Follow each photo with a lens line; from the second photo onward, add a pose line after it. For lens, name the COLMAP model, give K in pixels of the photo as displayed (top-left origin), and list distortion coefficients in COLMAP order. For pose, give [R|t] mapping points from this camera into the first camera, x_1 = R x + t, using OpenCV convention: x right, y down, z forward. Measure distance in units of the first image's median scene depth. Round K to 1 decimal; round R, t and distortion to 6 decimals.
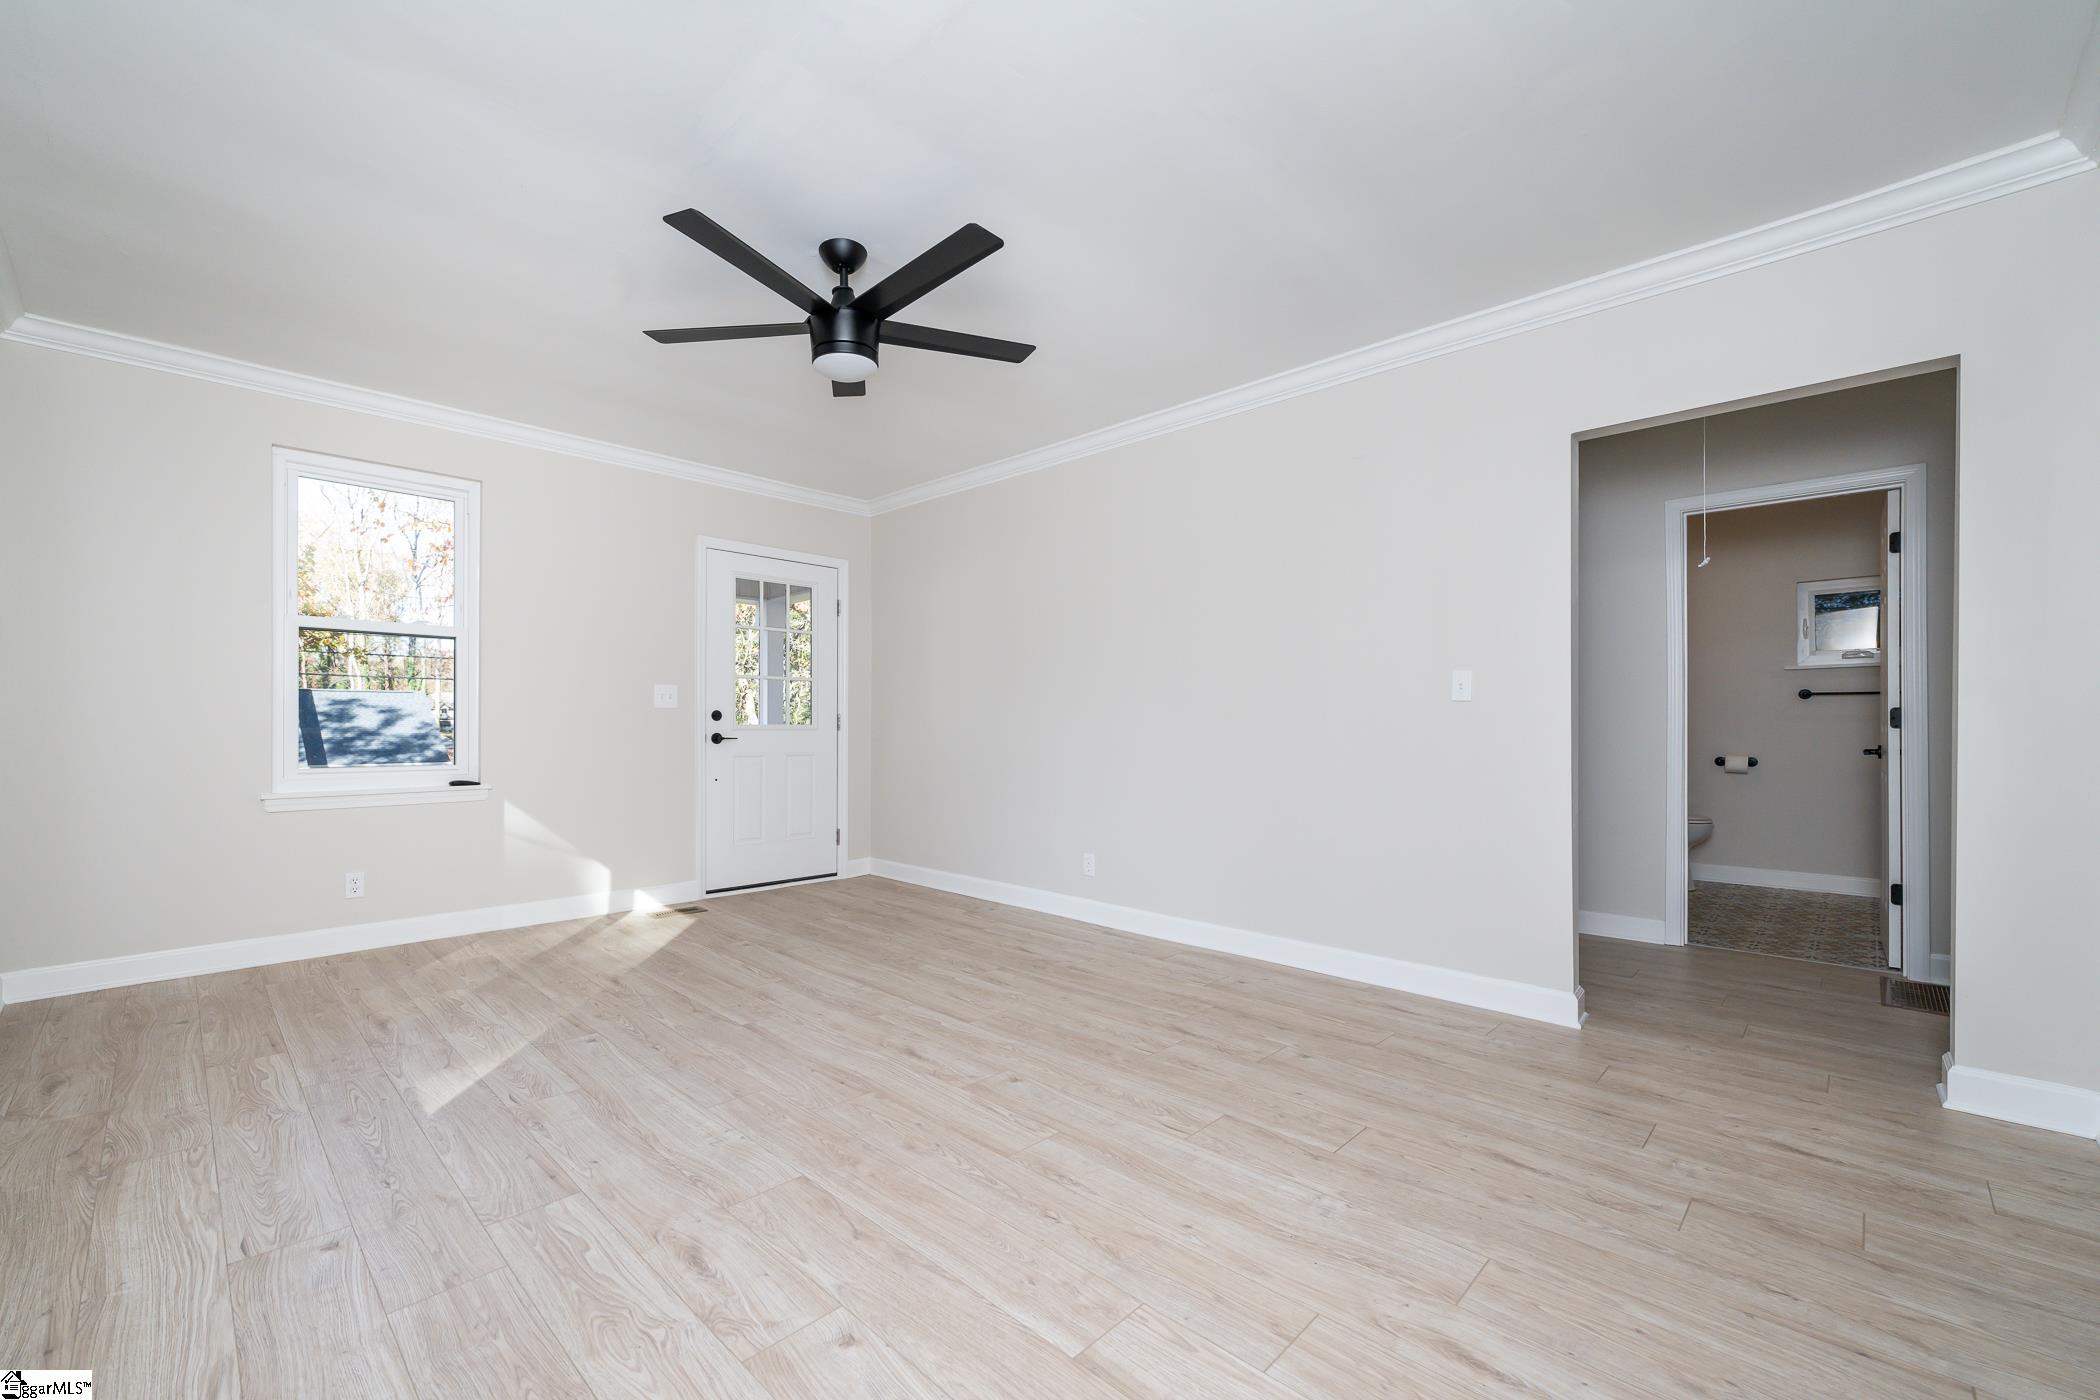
lens RADIAL K [[841.7, 0, 981.8], [0, 841.7, 728.9], [0, 0, 1]] dist [0.008385, -0.000051]
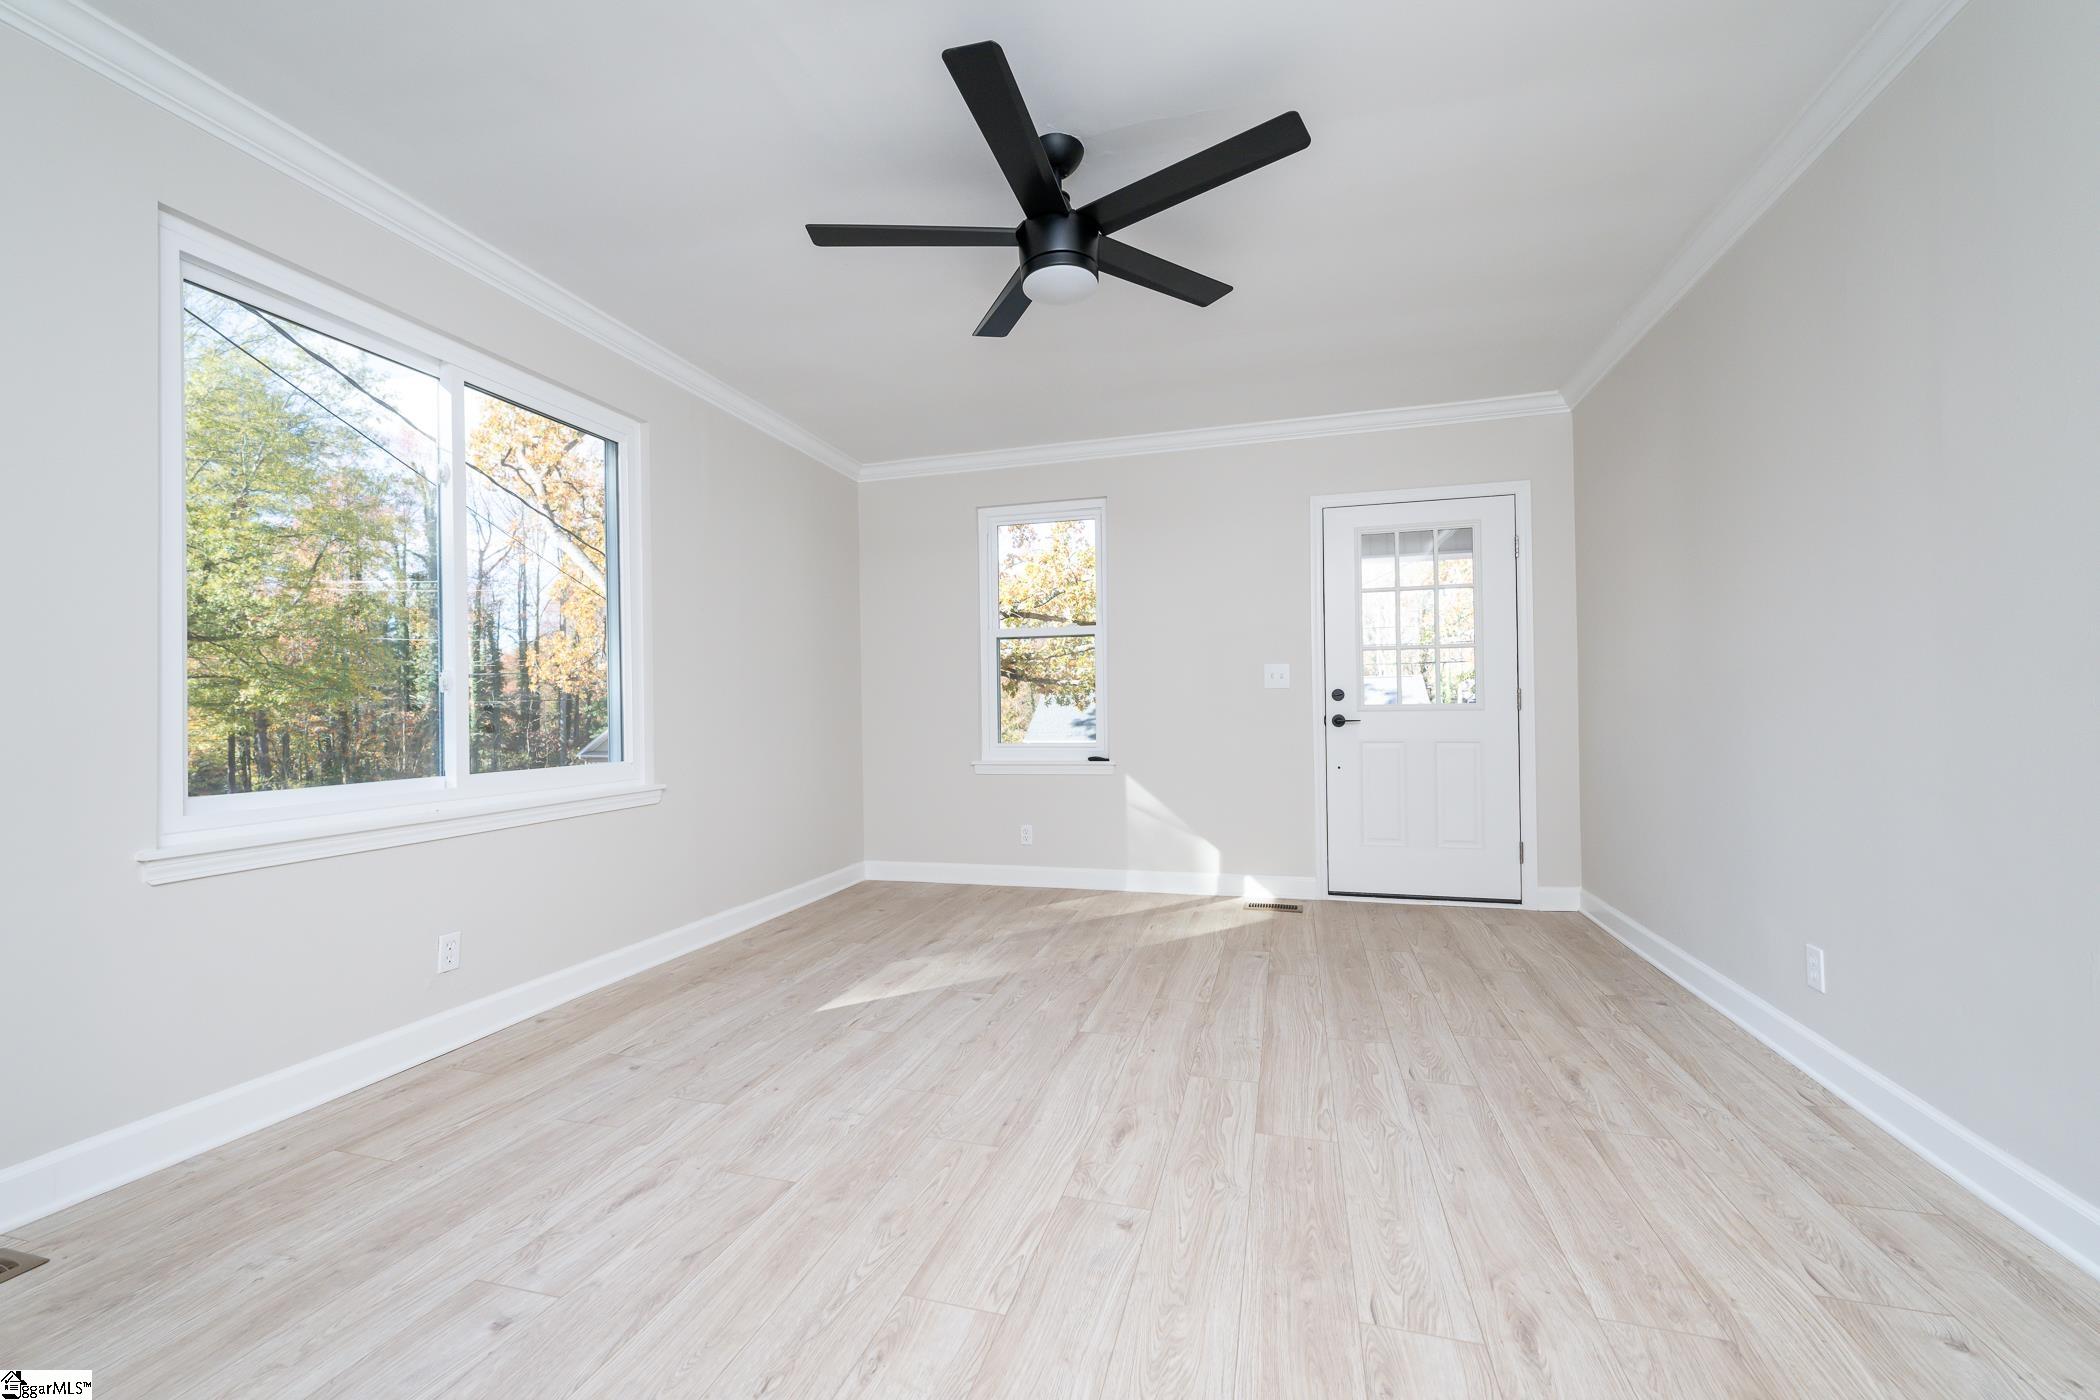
lens RADIAL K [[840.3, 0, 1050.0], [0, 840.3, 700.0], [0, 0, 1]] dist [0.007213, 0.000031]
pose [[0.511560, -0.018919, -0.859039, 0.467360], [0.011641, 0.999818, -0.015087, -0.000934], [0.859169, -0.002282, 0.511687, 0.461144]]
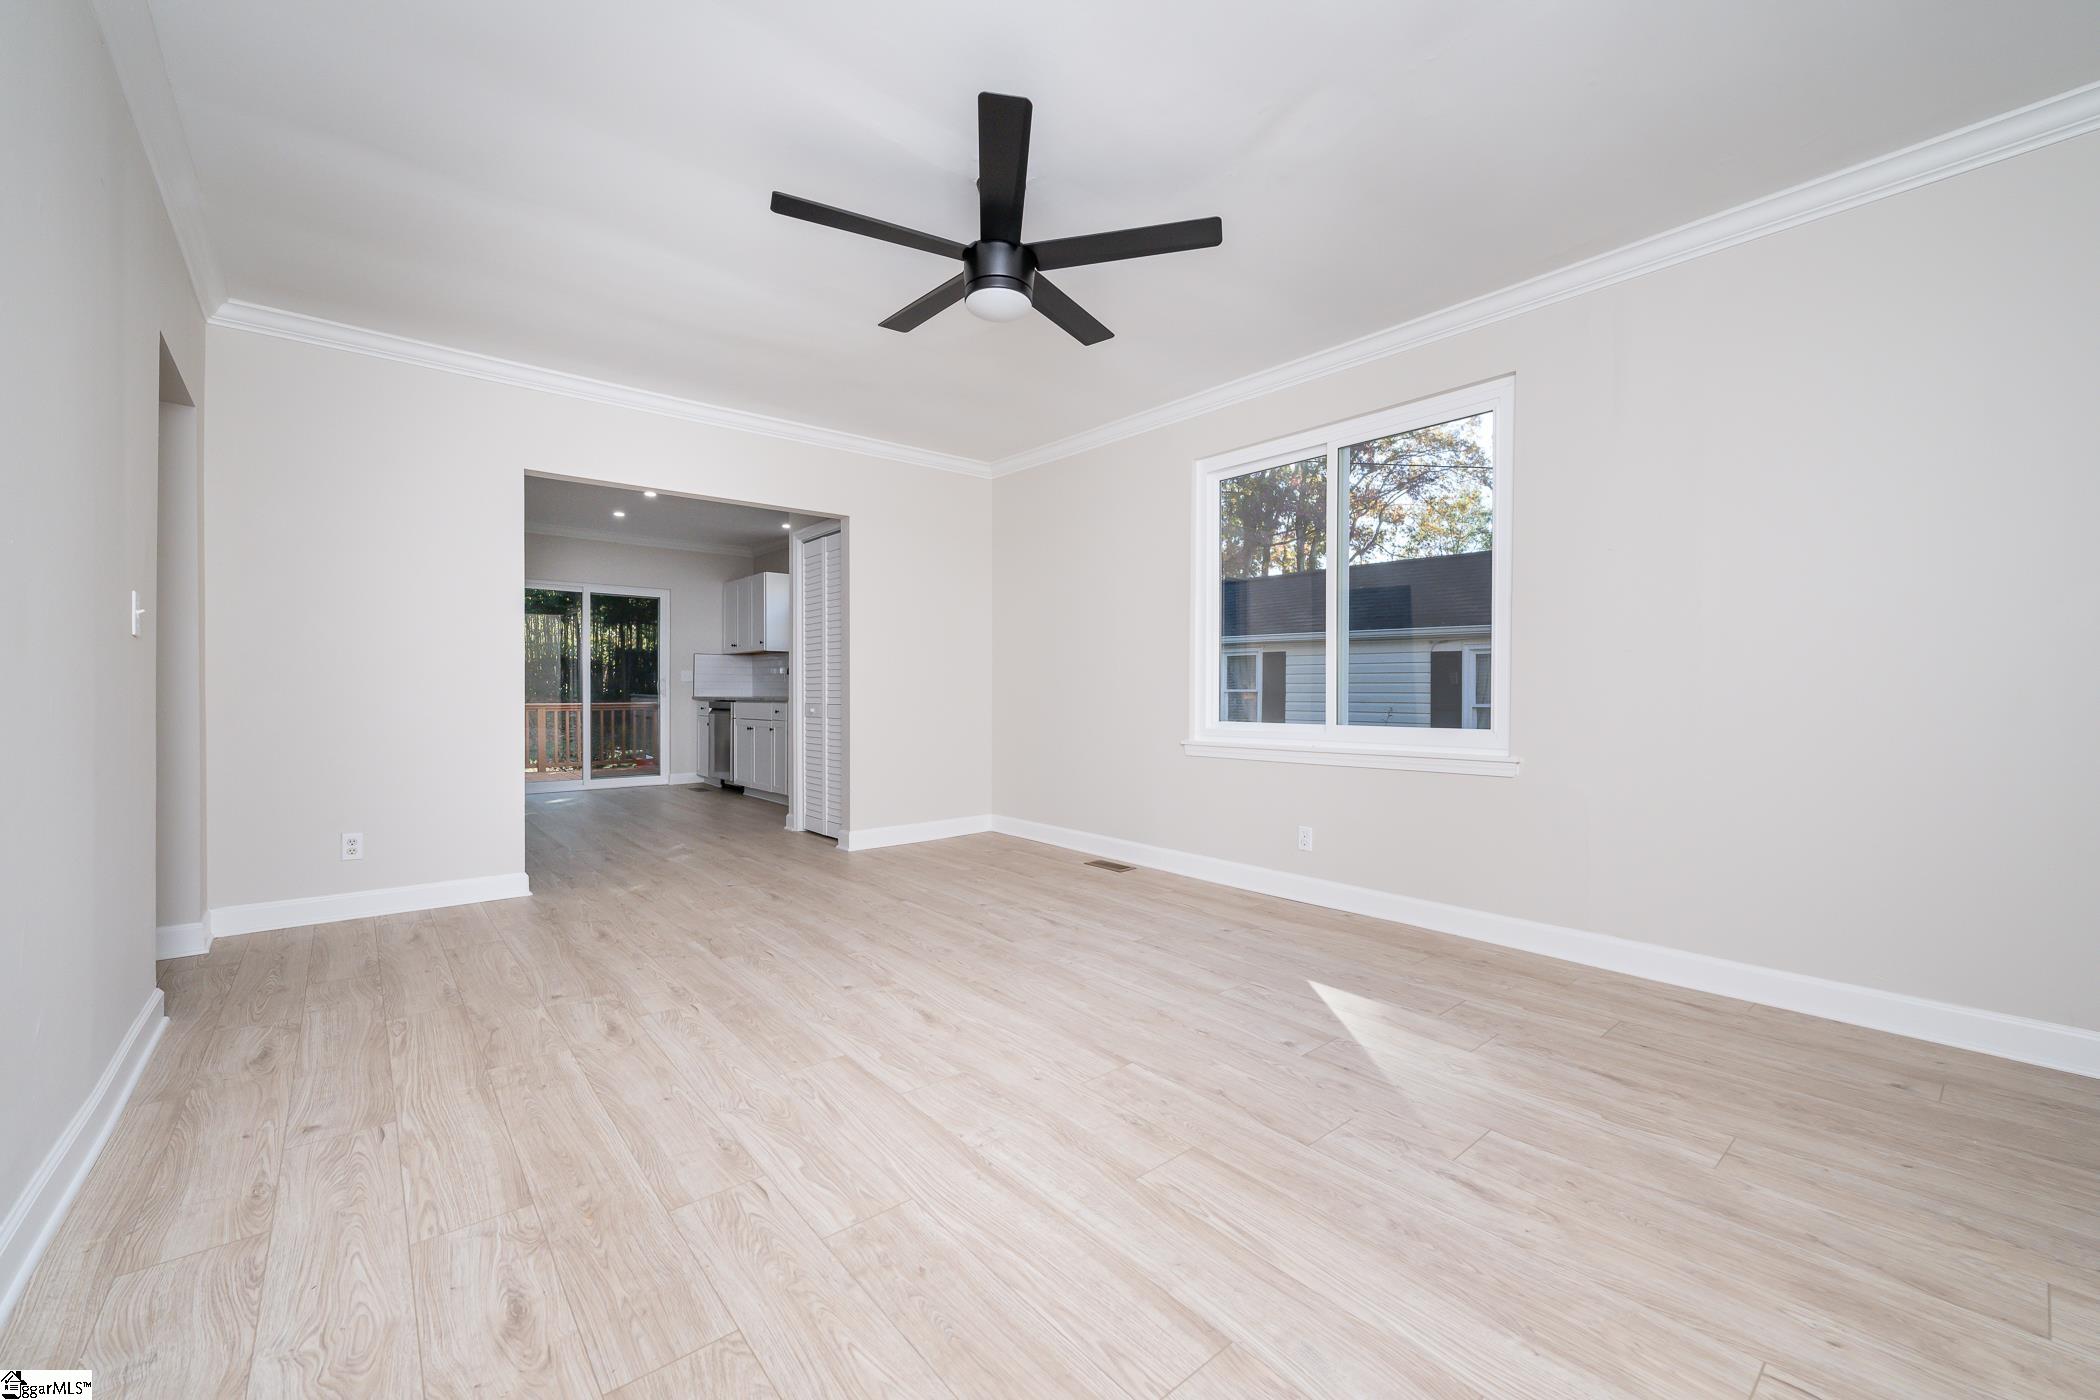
lens RADIAL K [[829.8, 0, 1050.0], [0, 829.8, 700.0], [0, 0, 1]] dist [0.017844, -0.000125]
pose [[-0.998663, -0.003302, 0.051588, -0.228805], [-0.002795, 0.999947, 0.009899, 0.007488], [-0.051618, 0.009742, -0.998619, 1.639871]]
